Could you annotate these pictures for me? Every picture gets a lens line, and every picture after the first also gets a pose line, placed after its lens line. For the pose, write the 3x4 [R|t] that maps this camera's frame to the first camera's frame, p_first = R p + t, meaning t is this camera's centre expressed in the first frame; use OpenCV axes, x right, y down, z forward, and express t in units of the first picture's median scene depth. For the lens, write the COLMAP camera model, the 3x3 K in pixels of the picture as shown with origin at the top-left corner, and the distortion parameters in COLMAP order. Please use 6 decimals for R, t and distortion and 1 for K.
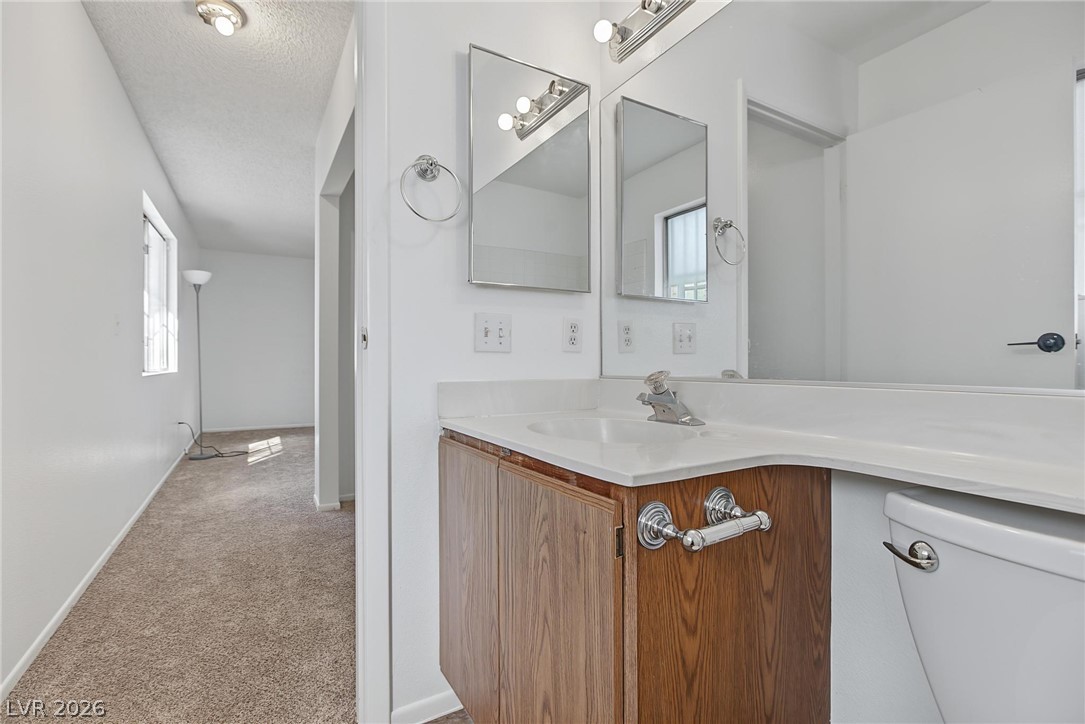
lens RADIAL K [[500.1, 0, 538.8], [0, 500.1, 363.4], [0, 0, 1]] dist [0.000256, 0.000133]
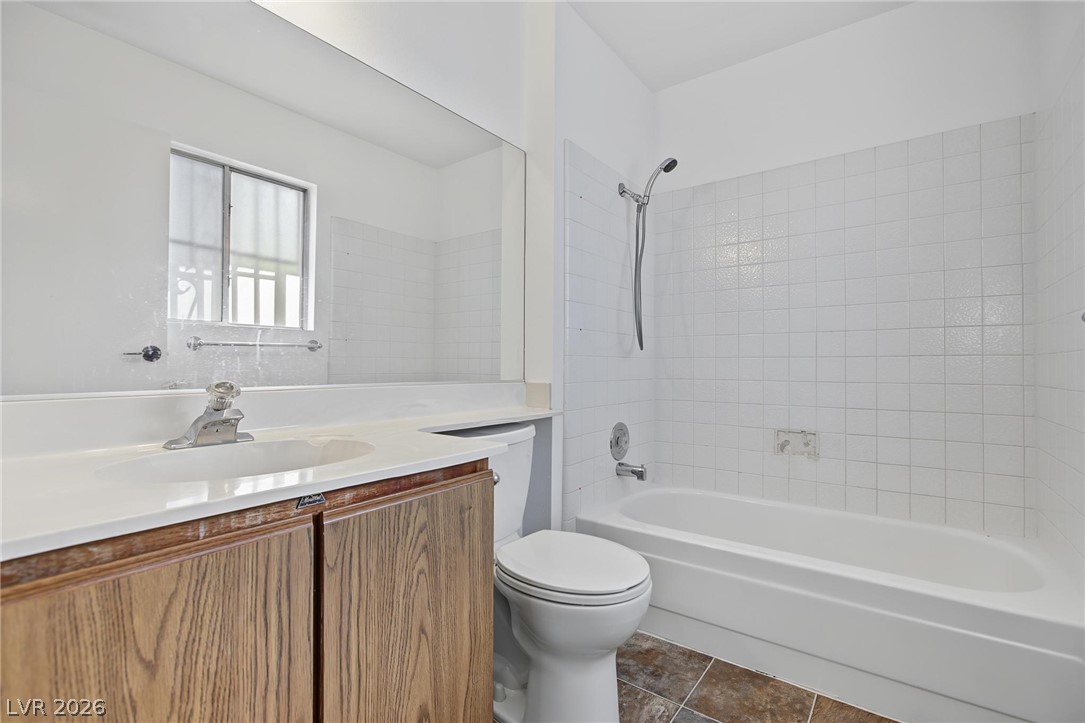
lens RADIAL K [[500.1, 0, 538.8], [0, 500.1, 362.9], [0, 0, 1]] dist [0.000256, 0.000133]
pose [[-0.396296, 0.010457, 0.918063, -1.004126], [0.000867, 0.999939, -0.011016, -0.009569], [-0.918122, -0.003569, -0.396281, 1.192287]]
